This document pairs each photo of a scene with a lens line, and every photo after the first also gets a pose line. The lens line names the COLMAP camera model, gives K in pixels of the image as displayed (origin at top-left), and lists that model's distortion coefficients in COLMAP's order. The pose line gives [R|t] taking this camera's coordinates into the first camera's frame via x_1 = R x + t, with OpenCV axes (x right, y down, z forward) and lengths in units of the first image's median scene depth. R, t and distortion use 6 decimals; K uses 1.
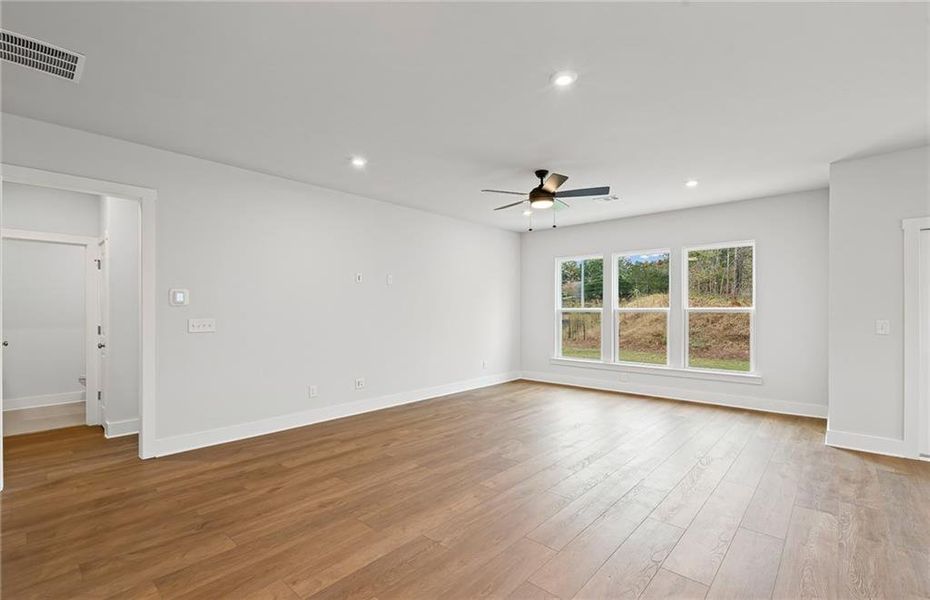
lens RADIAL K [[419.8, 0, 455.0], [0, 419.8, 311.4], [0, 0, 1]] dist [0.000971, 0.000837]
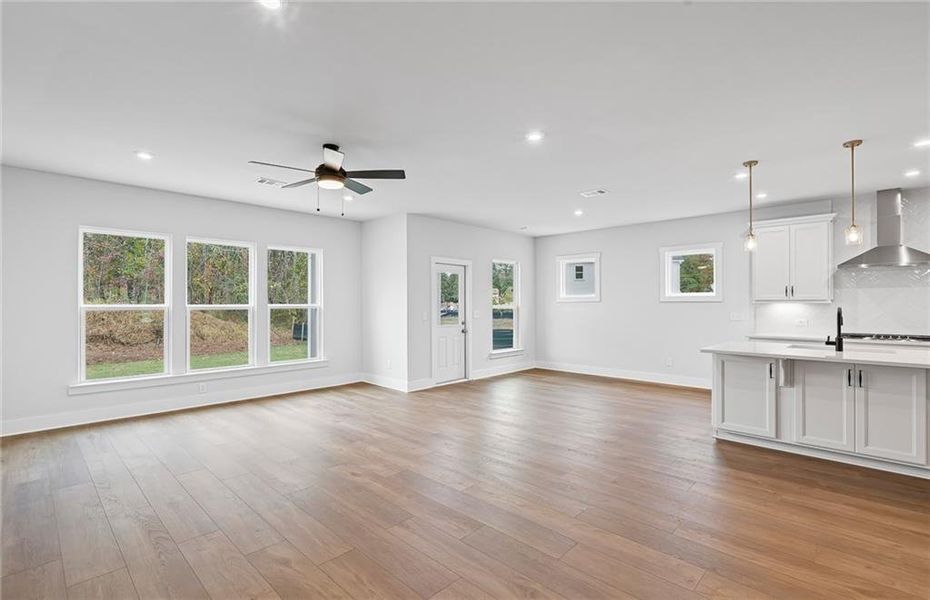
lens RADIAL K [[419.8, 0, 464.8], [0, 419.8, 291.0], [0, 0, 1]] dist [0.000971, 0.000837]
pose [[0.019798, 0.039471, 0.999025, -0.592401], [0.010239, 0.999160, -0.039679, 0.005625], [-0.999752, 0.011014, 0.019377, 0.656060]]
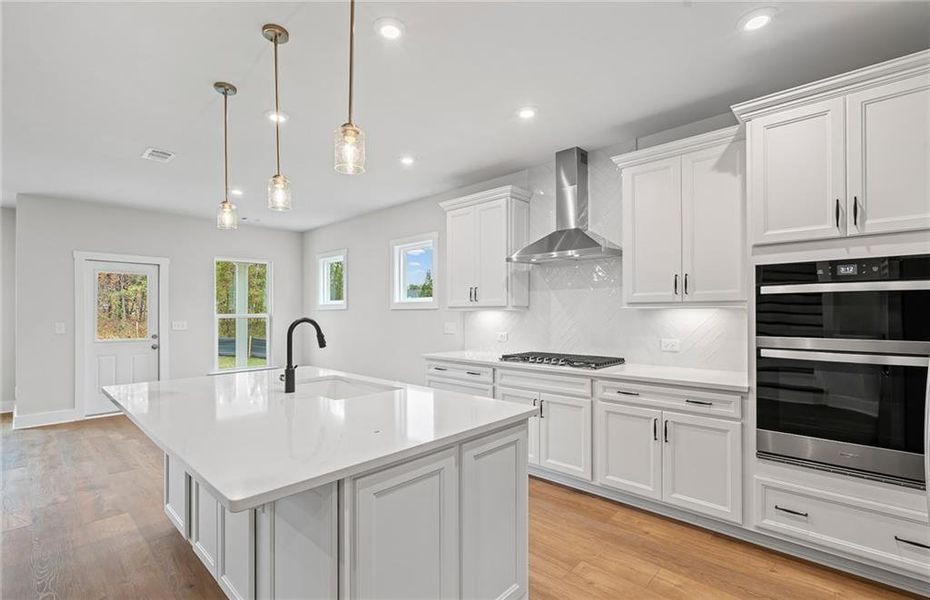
lens RADIAL K [[419.8, 0, 466.2], [0, 419.8, 308.8], [0, 0, 1]] dist [0.000971, 0.000837]
pose [[0.010417, 0.011901, 0.999875, -0.254646], [0.013884, 0.999831, -0.012045, 0.007767], [-0.999849, 0.014007, 0.010250, -0.253801]]
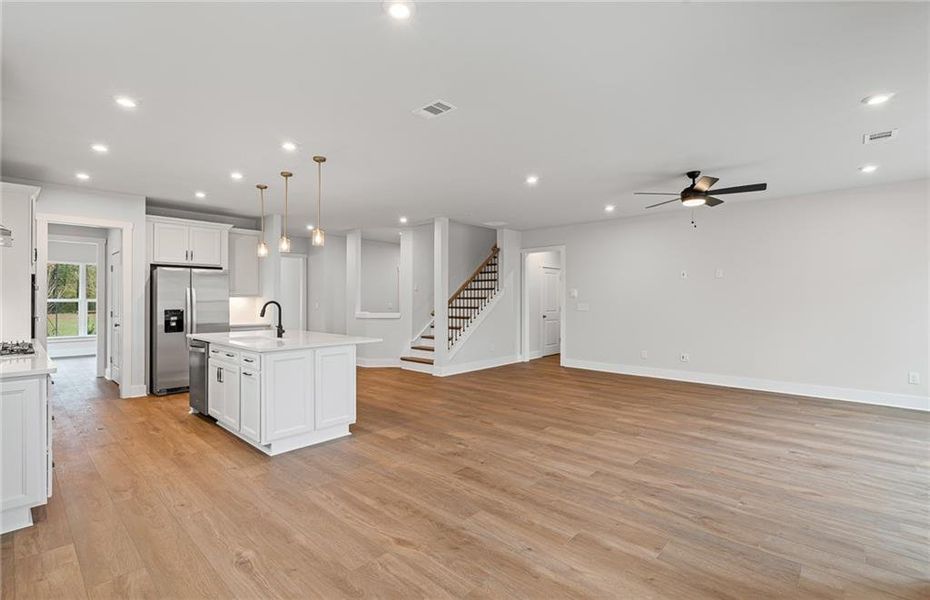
lens RADIAL K [[419.8, 0, 458.3], [0, 419.8, 297.9], [0, 0, 1]] dist [0.000971, 0.000837]
pose [[-0.020704, -0.006075, -0.999767, 1.190601], [-0.017147, 0.999837, -0.005721, 0.009671], [0.999639, 0.017025, -0.020805, 0.389061]]
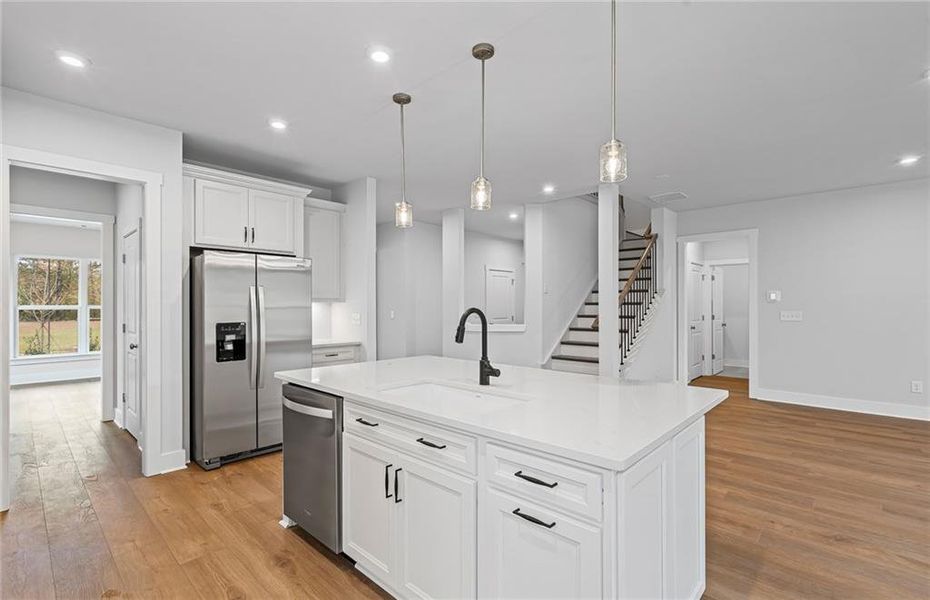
lens RADIAL K [[419.8, 0, 462.9], [0, 419.8, 307.0], [0, 0, 1]] dist [0.000971, 0.000837]
pose [[-0.020689, 0.000502, -0.999786, 0.696569], [-0.016023, 0.999871, 0.000833, 0.016720], [0.999658, 0.016037, -0.020678, -0.053622]]
